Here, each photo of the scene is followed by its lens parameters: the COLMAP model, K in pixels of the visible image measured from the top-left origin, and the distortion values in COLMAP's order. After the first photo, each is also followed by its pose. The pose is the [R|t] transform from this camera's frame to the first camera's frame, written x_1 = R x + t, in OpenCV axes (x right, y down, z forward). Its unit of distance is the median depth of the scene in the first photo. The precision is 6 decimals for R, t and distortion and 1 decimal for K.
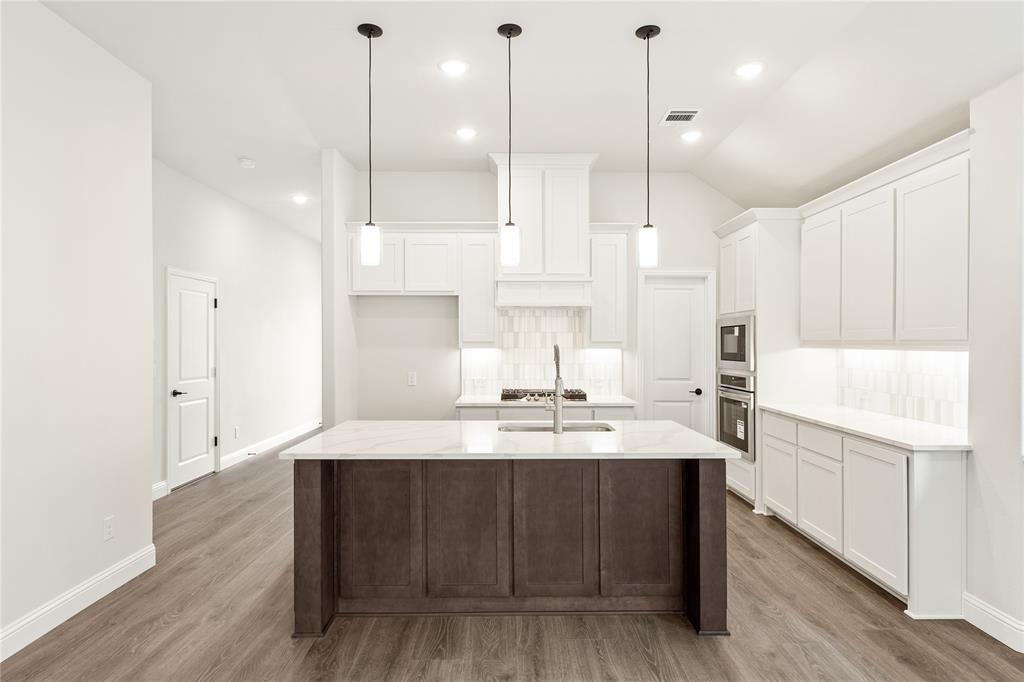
lens RADIAL K [[578.5, 0, 515.7], [0, 578.5, 347.2], [0, 0, 1]] dist [0.000099, 0.002228]
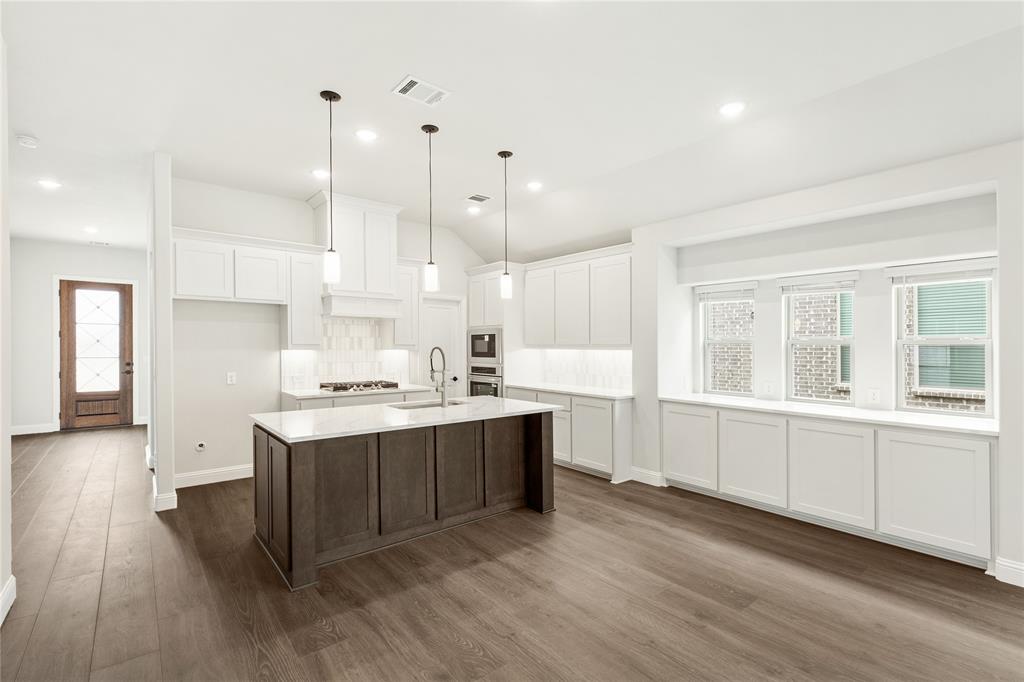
lens RADIAL K [[466.1, 0, 513.3], [0, 466.1, 347.9], [0, 0, 1]] dist [0.002682, 0.000902]
pose [[0.782114, -0.002316, 0.623131, -0.458701], [0.003314, 0.999994, -0.000443, -0.000438], [-0.623127, 0.002411, 0.782117, -0.028649]]
